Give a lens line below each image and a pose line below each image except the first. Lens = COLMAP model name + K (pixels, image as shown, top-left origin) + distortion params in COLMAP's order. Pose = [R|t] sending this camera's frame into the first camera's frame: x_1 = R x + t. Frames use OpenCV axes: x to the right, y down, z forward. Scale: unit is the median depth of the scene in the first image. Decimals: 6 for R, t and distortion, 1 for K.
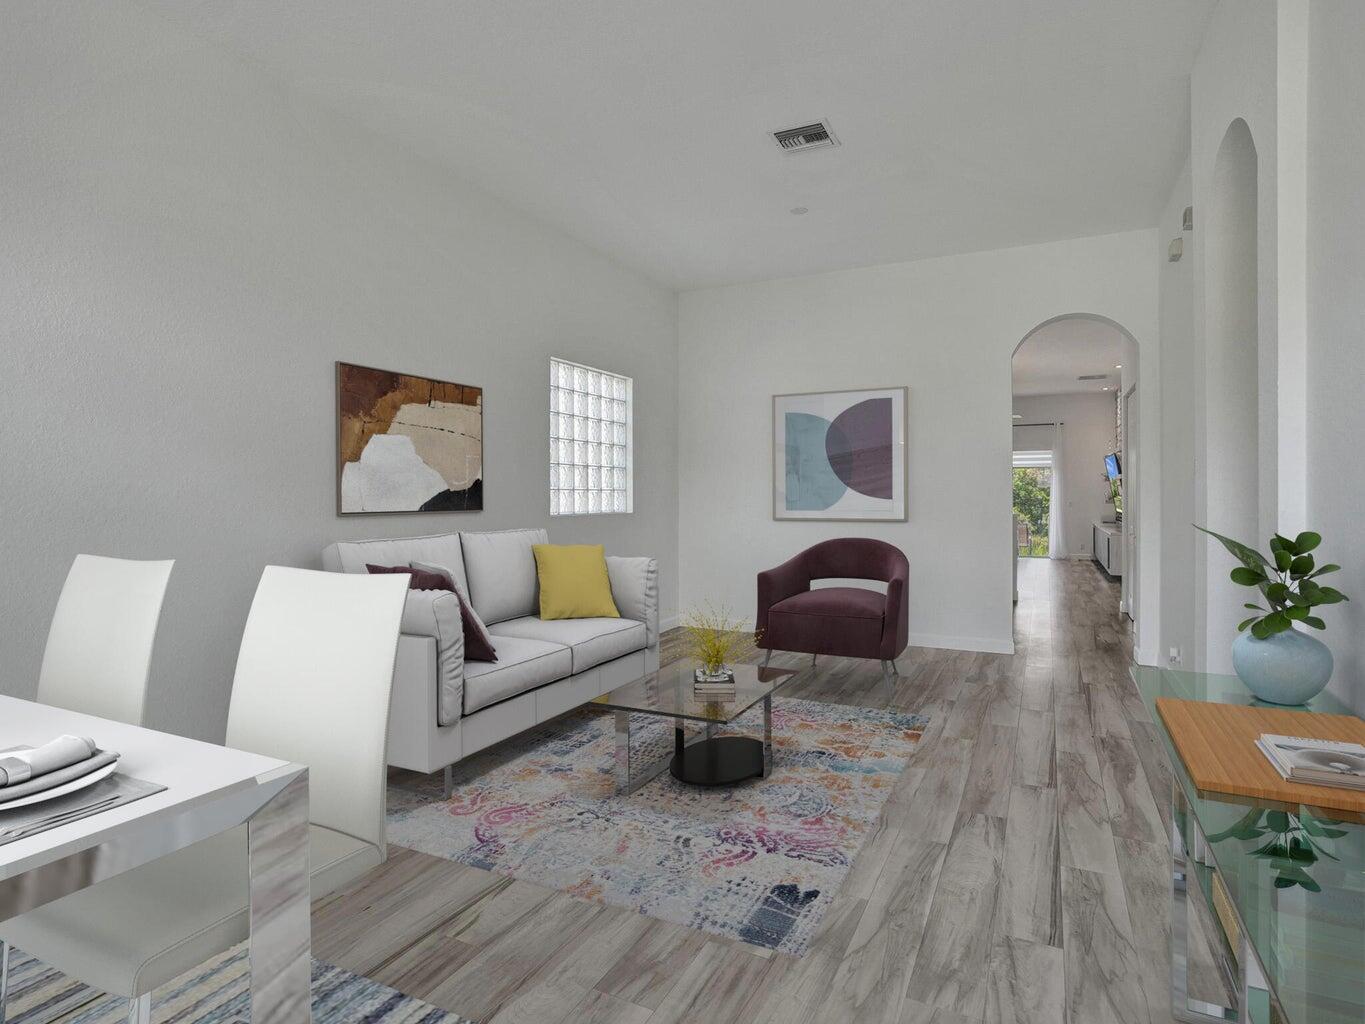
lens RADIAL K [[728.7, 0, 679.2], [0, 728.7, 497.5], [0, 0, 1]] dist [-0.053460, 0.024604]
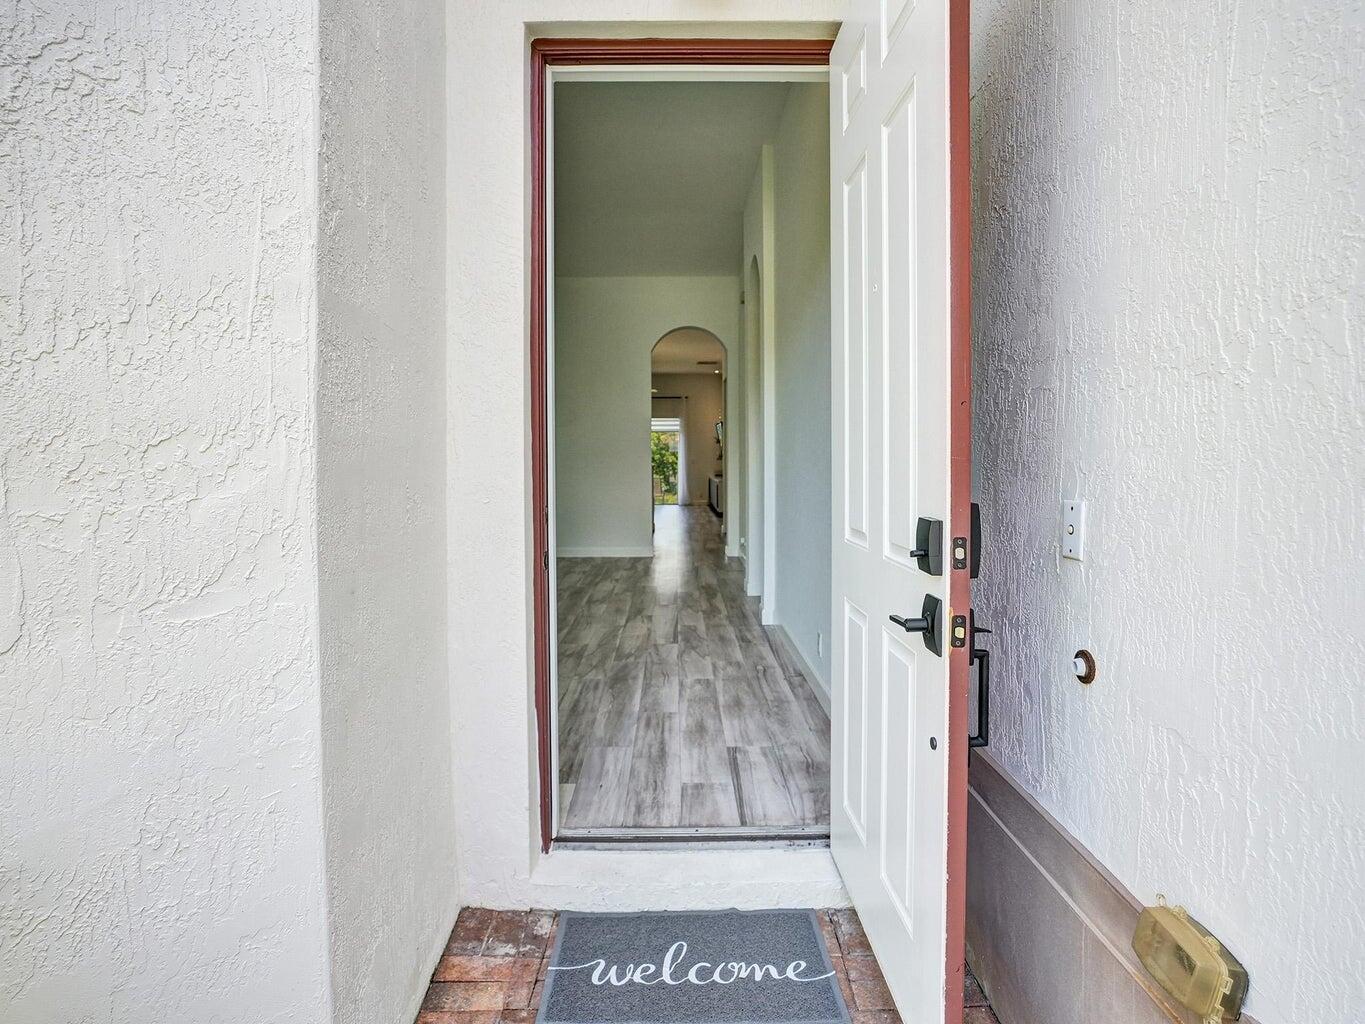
lens RADIAL K [[728.7, 0, 679.2], [0, 728.7, 497.5], [0, 0, 1]] dist [-0.053460, 0.024604]
pose [[0.889373, -0.021042, 0.456698, -0.106907], [0.000056, 0.998945, 0.045917, 0.022612], [-0.457183, -0.040812, 0.888436, -0.220519]]
